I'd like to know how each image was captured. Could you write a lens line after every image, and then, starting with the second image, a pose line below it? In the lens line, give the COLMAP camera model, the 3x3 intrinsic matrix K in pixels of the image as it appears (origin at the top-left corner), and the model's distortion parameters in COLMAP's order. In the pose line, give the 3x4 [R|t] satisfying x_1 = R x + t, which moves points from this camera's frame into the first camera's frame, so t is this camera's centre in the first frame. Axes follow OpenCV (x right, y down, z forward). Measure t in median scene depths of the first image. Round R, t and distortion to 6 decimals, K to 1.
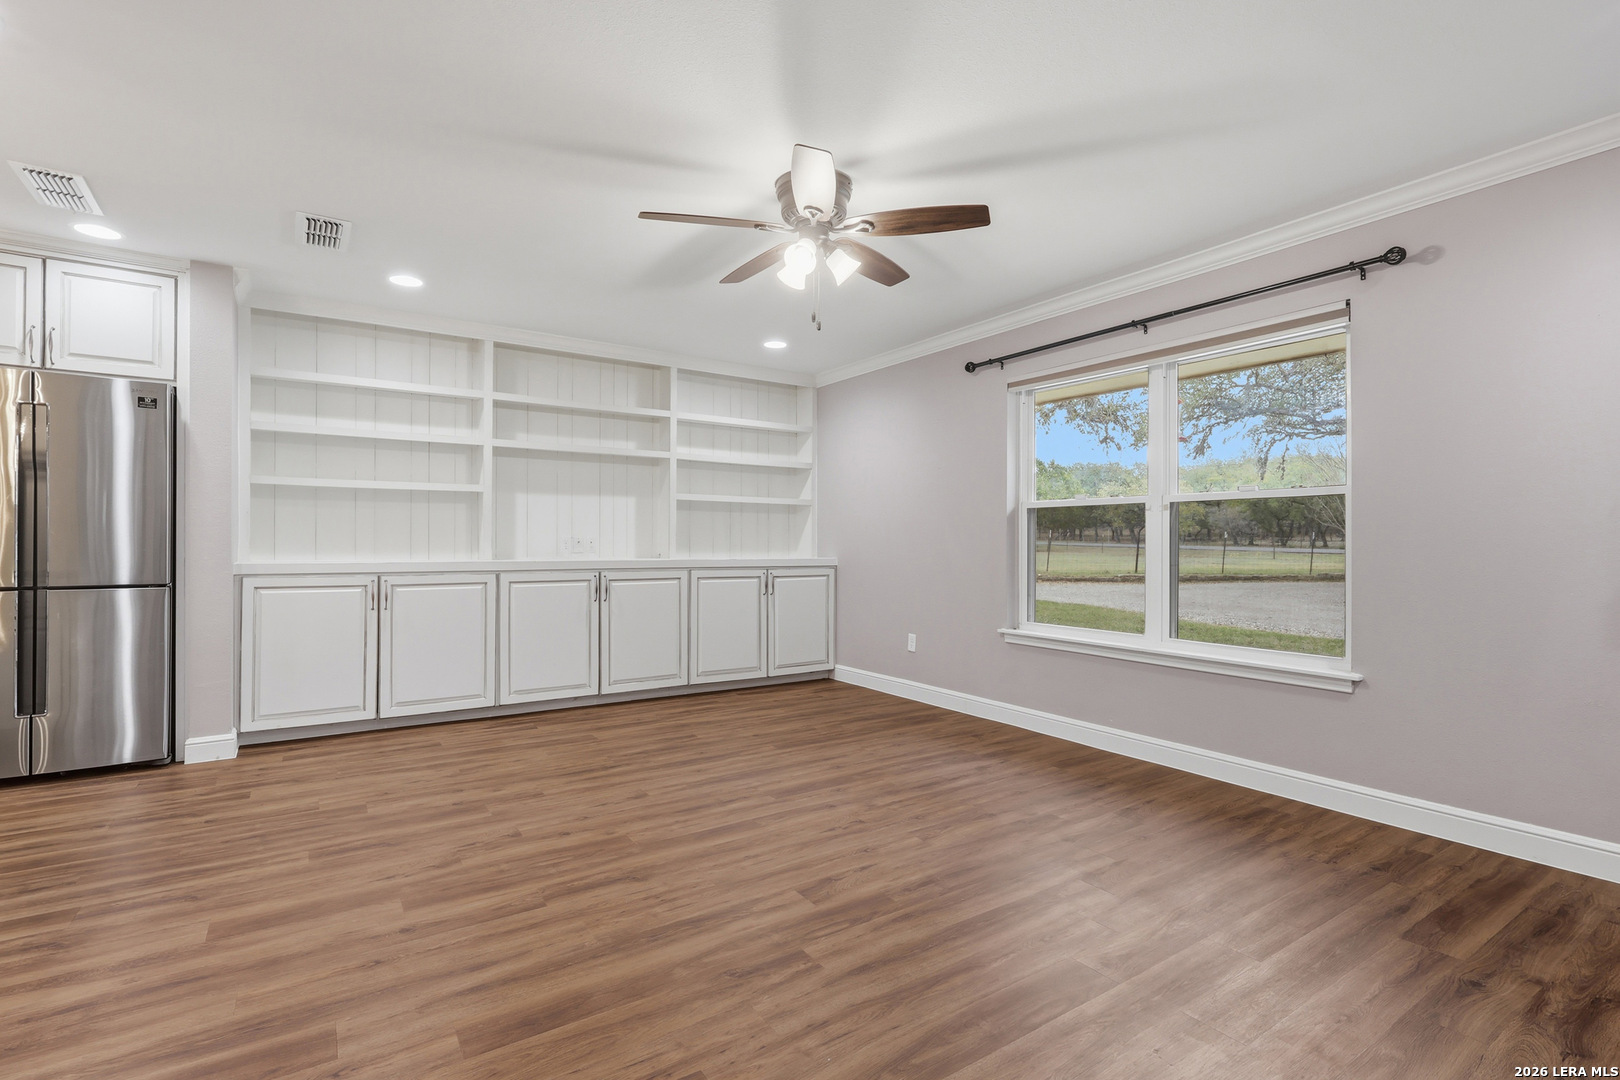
lens RADIAL K [[763.2, 0, 810.0], [0, 763.2, 540.0], [0, 0, 1]] dist [-0.000107, 0.000623]
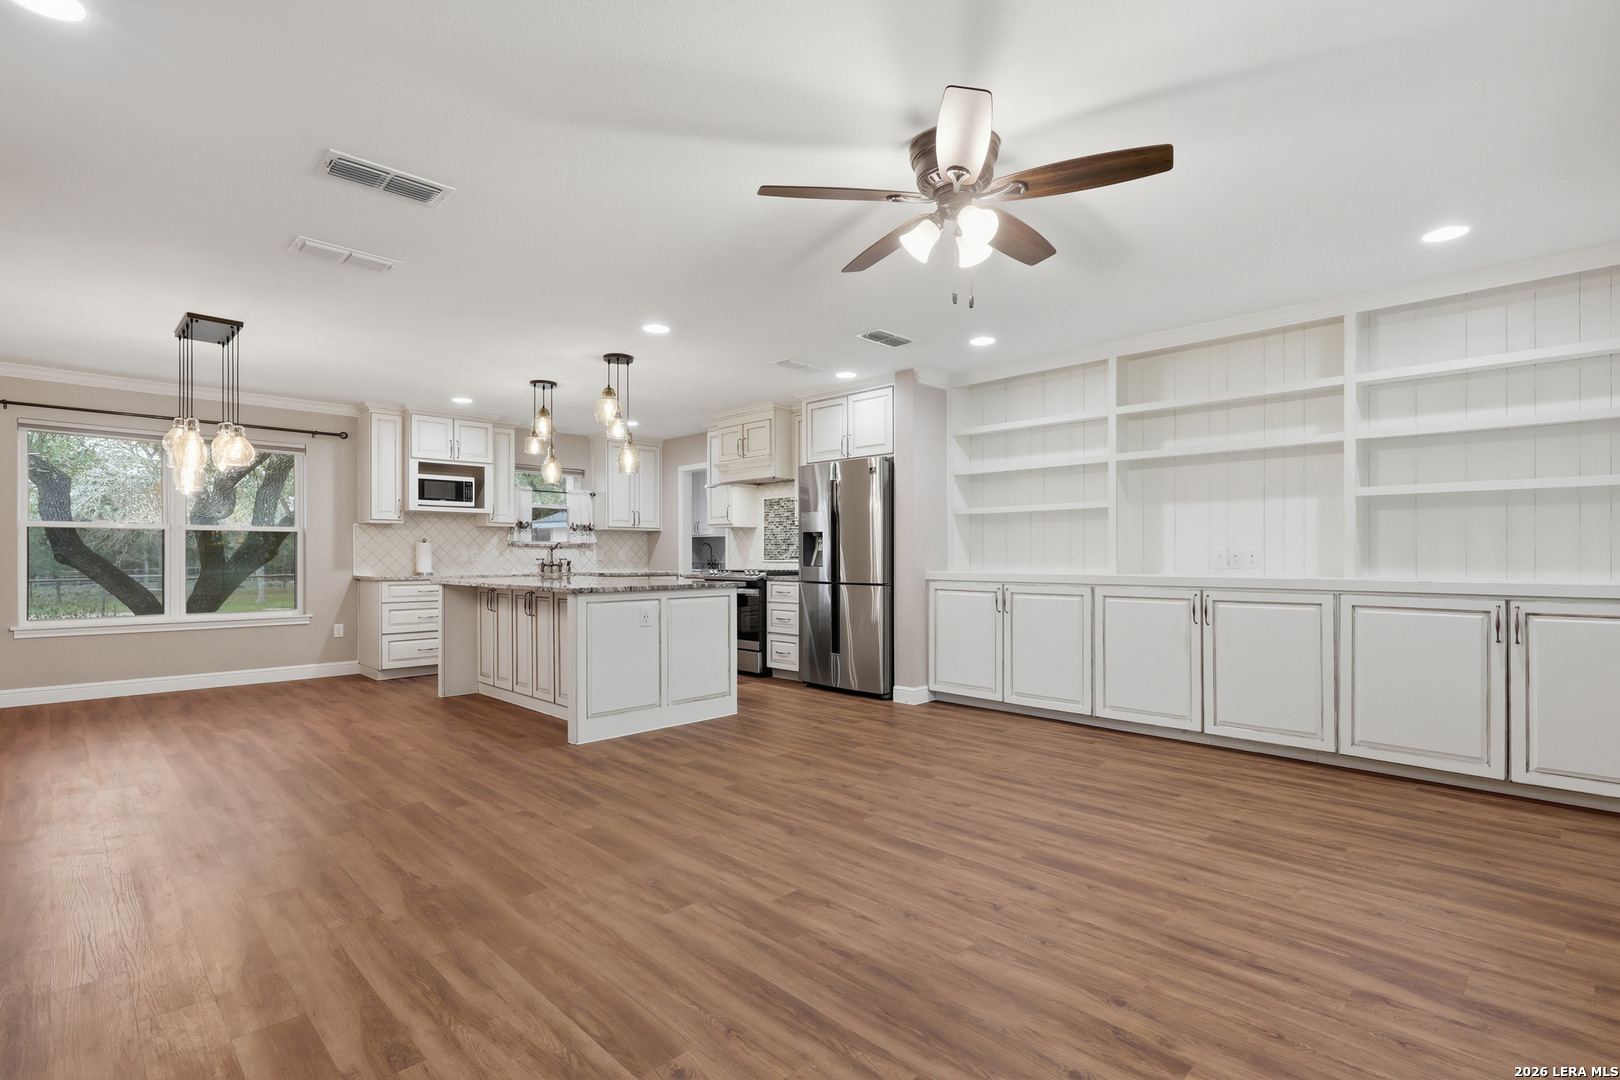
lens RADIAL K [[779.8, 0, 810.0], [0, 779.8, 540.0], [0, 0, 1]] dist [0.001758, 0.000405]
pose [[0.180456, -0.022960, -0.983315, 0.681819], [0.006361, 0.999734, -0.022176, 0.002583], [0.983562, -0.002253, 0.180554, 0.538772]]
